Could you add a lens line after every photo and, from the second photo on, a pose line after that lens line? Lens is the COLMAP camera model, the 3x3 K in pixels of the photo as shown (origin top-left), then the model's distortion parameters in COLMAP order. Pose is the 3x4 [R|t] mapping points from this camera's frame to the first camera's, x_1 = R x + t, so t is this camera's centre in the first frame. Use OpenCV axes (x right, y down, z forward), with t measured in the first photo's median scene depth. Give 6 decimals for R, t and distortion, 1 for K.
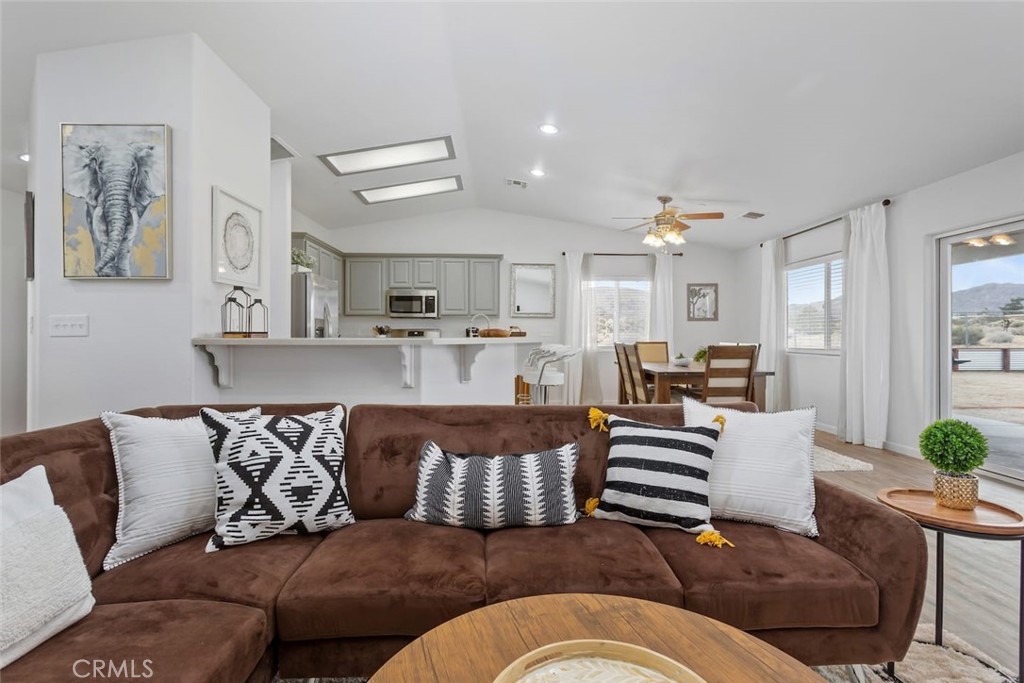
lens RADIAL K [[521.9, 0, 512.0], [0, 521.9, 341.5], [0, 0, 1]] dist [-0.002457, -0.000213]
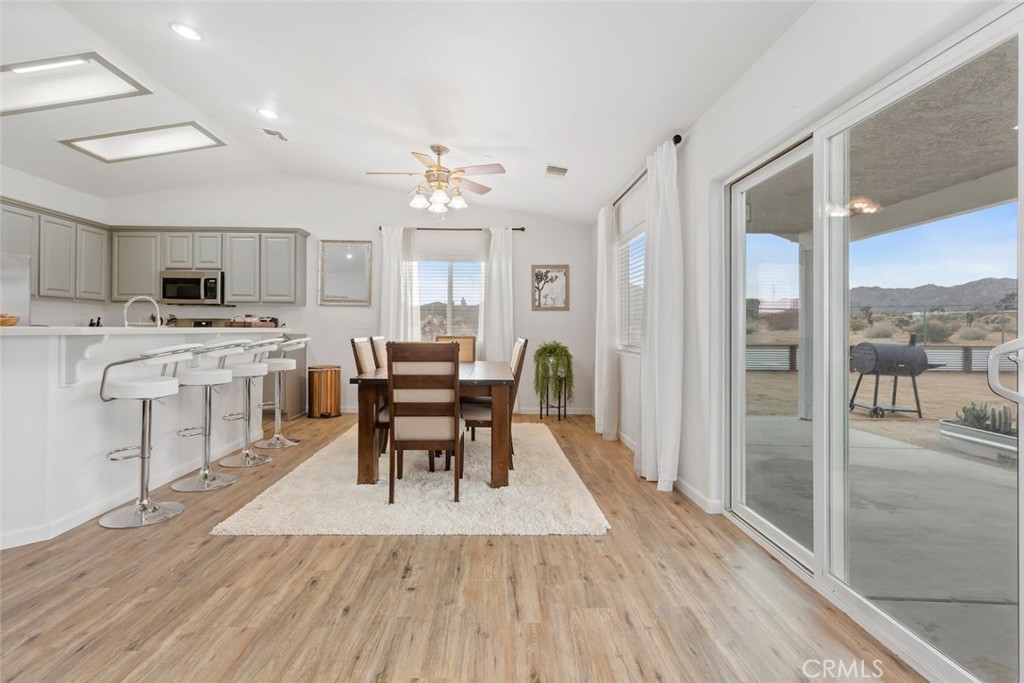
lens RADIAL K [[526.2, 0, 498.5], [0, 526.2, 329.4], [0, 0, 1]] dist [0.000953, 0.001092]
pose [[0.999913, 0.006024, -0.011701, 0.302527], [-0.006156, 0.999918, -0.011266, -0.000635], [0.011633, 0.011337, 0.999868, 0.180534]]
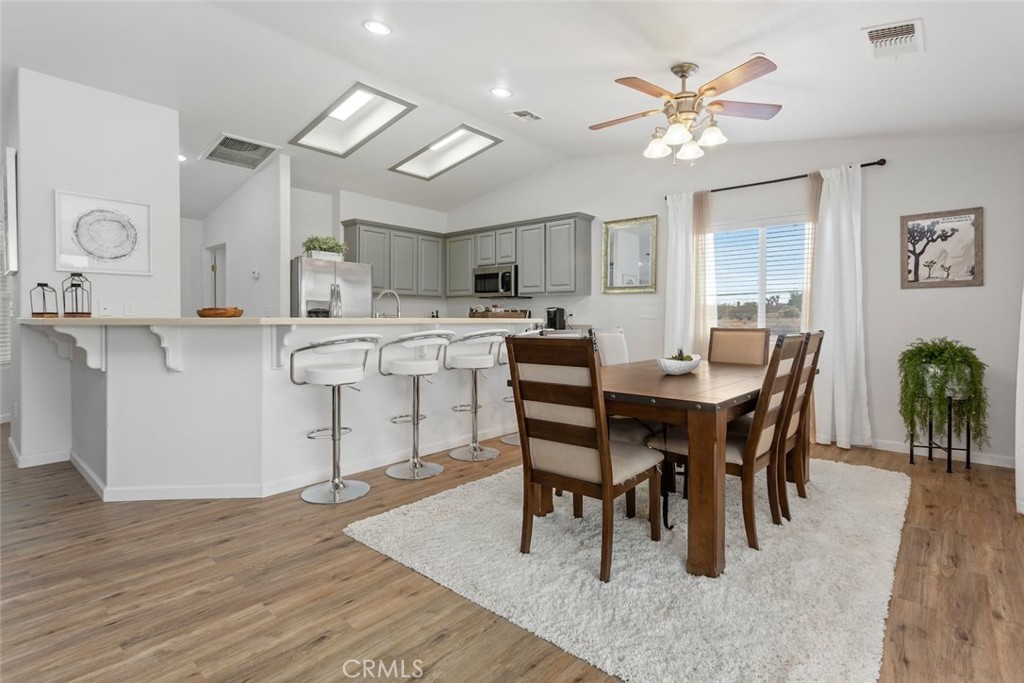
lens RADIAL K [[508.3, 0, 479.9], [0, 508.3, 327.6], [0, 0, 1]] dist [-0.001350, 0.000434]
pose [[0.718301, 0.012514, -0.695619, 0.398978], [-0.009147, 0.999922, 0.008543, -0.001716], [0.695672, 0.000227, 0.718360, 0.359637]]
